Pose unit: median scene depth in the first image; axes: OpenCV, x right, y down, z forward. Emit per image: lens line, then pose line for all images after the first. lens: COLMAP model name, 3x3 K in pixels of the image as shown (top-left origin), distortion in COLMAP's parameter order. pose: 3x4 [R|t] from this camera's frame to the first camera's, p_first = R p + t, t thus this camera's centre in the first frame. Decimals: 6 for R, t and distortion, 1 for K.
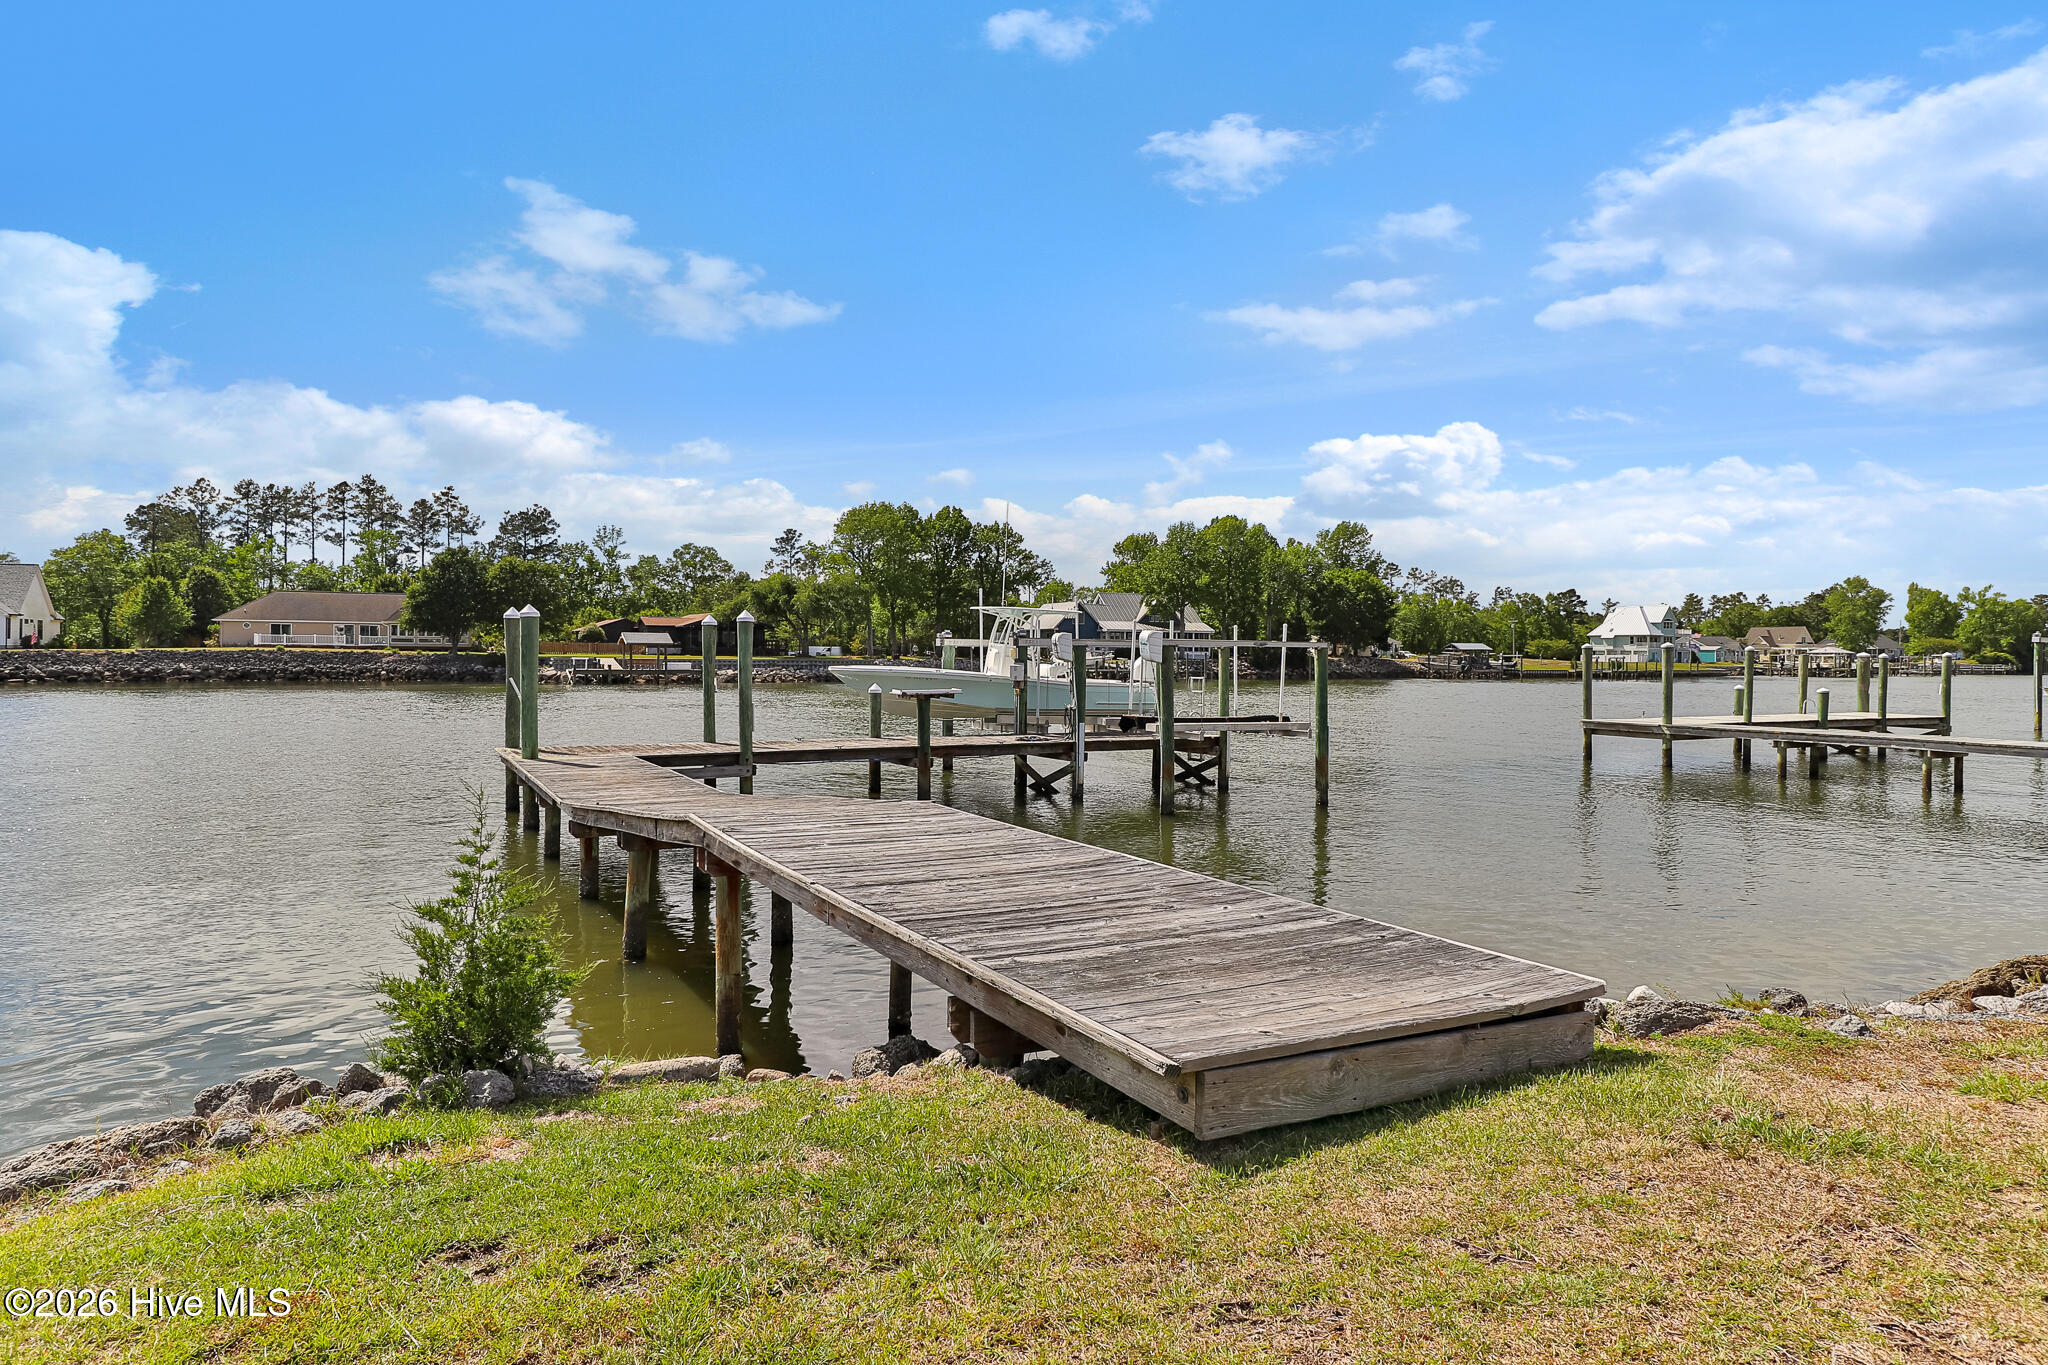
lens RADIAL K [[1208.5, 0, 1057.4], [0, 1208.5, 654.5], [0, 0, 1]] dist [0.001673, 0.002739]
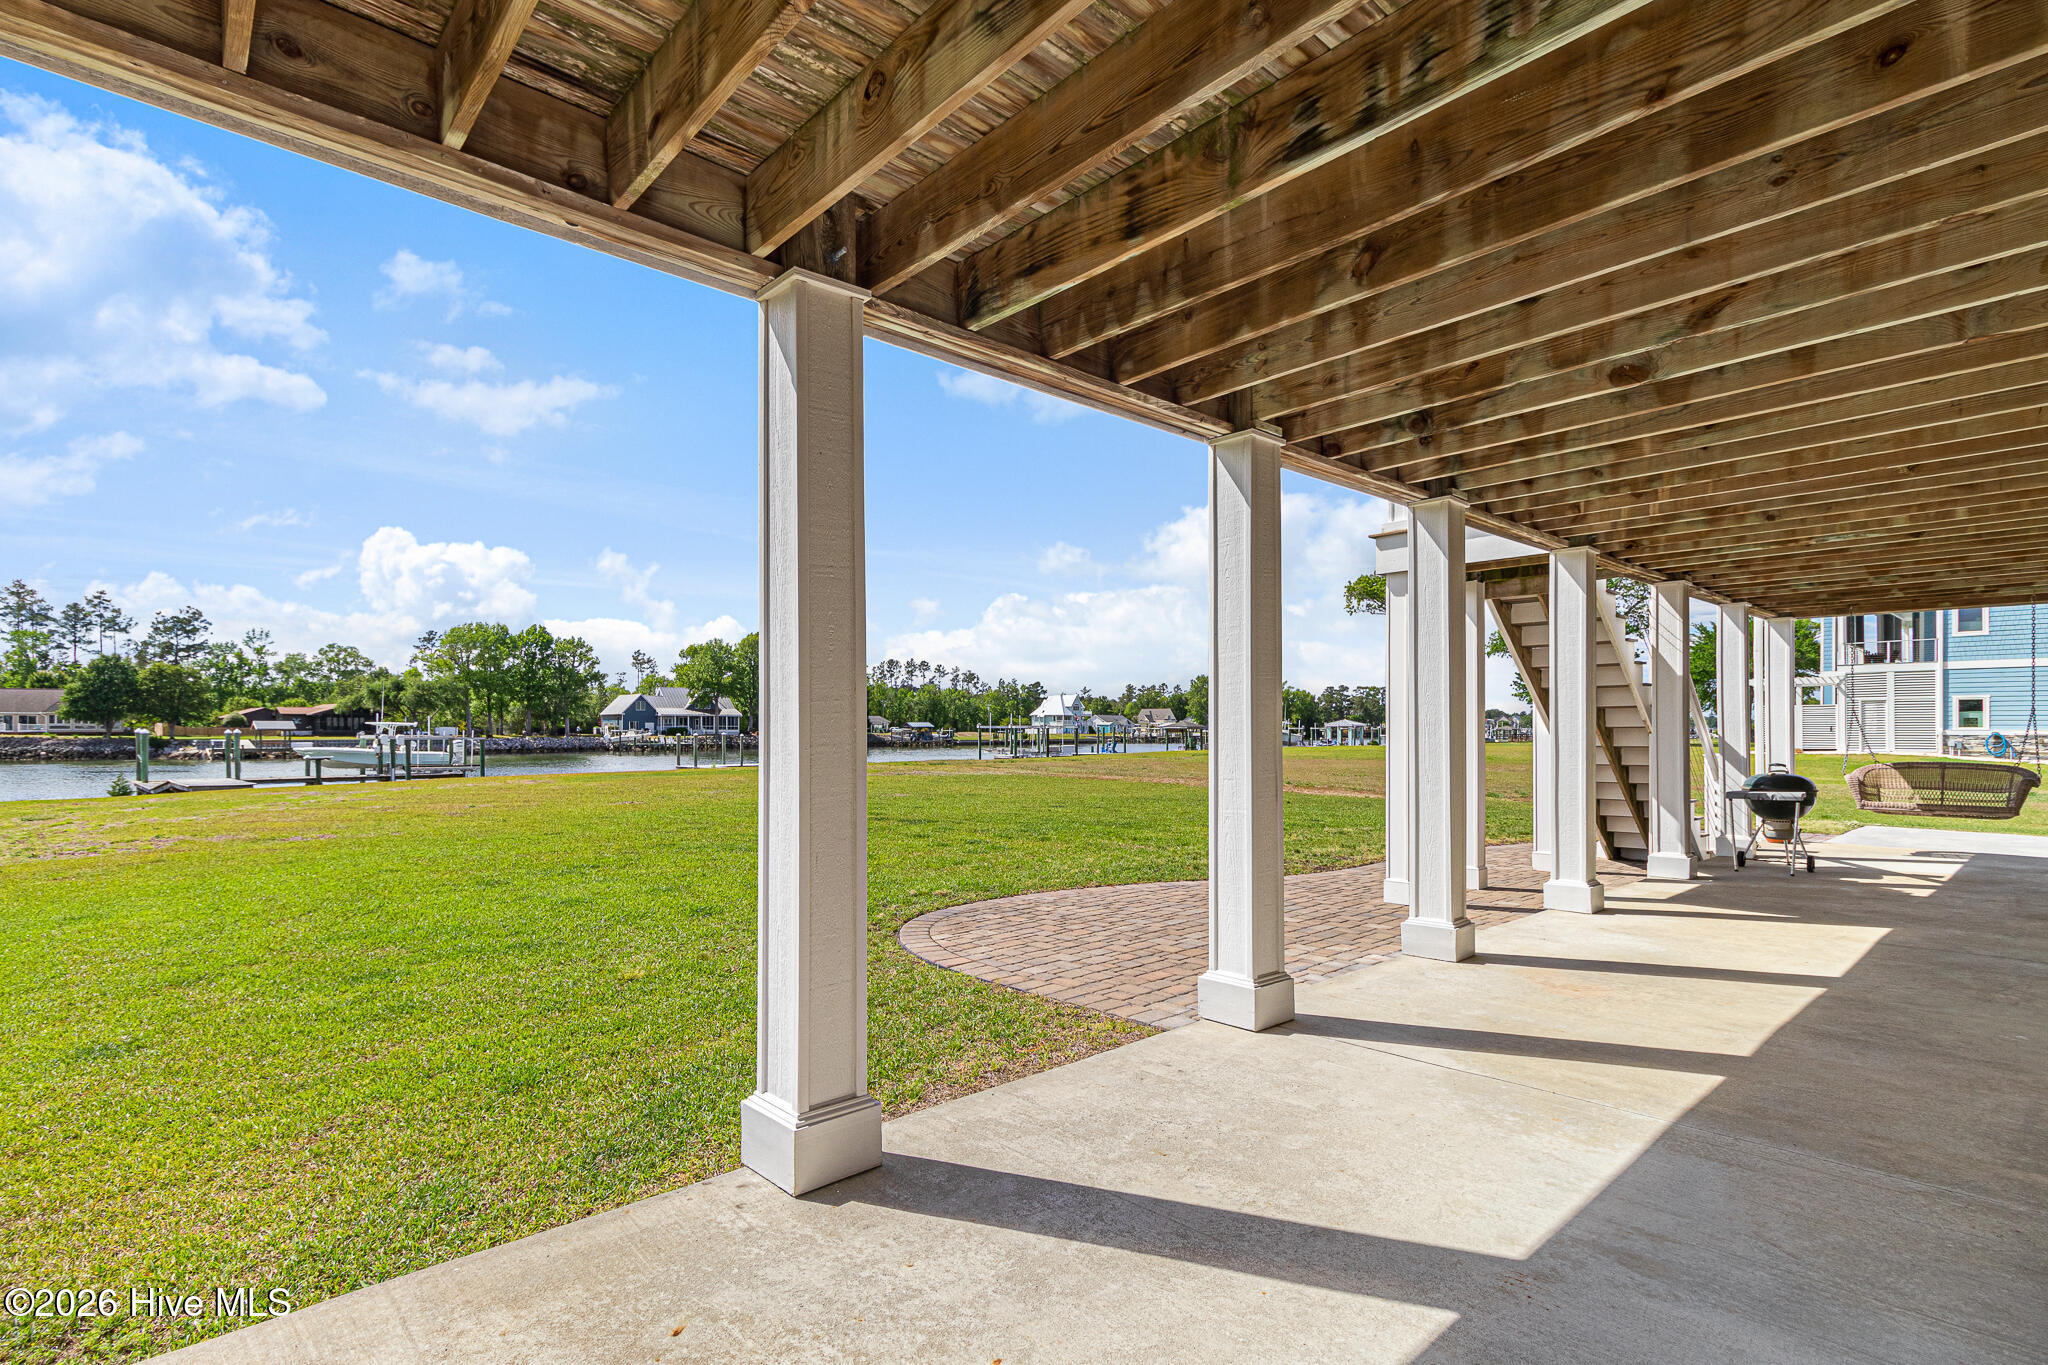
lens RADIAL K [[1037.0, 0, 984.2], [0, 1037.0, 718.3], [0, 0, 1]] dist [0.005490, 0.002031]
pose [[0.971752, -0.005611, 0.235937, 0.116279], [0.007487, 0.999947, -0.007056, -0.004872], [-0.235884, 0.008623, 0.971743, -0.237522]]
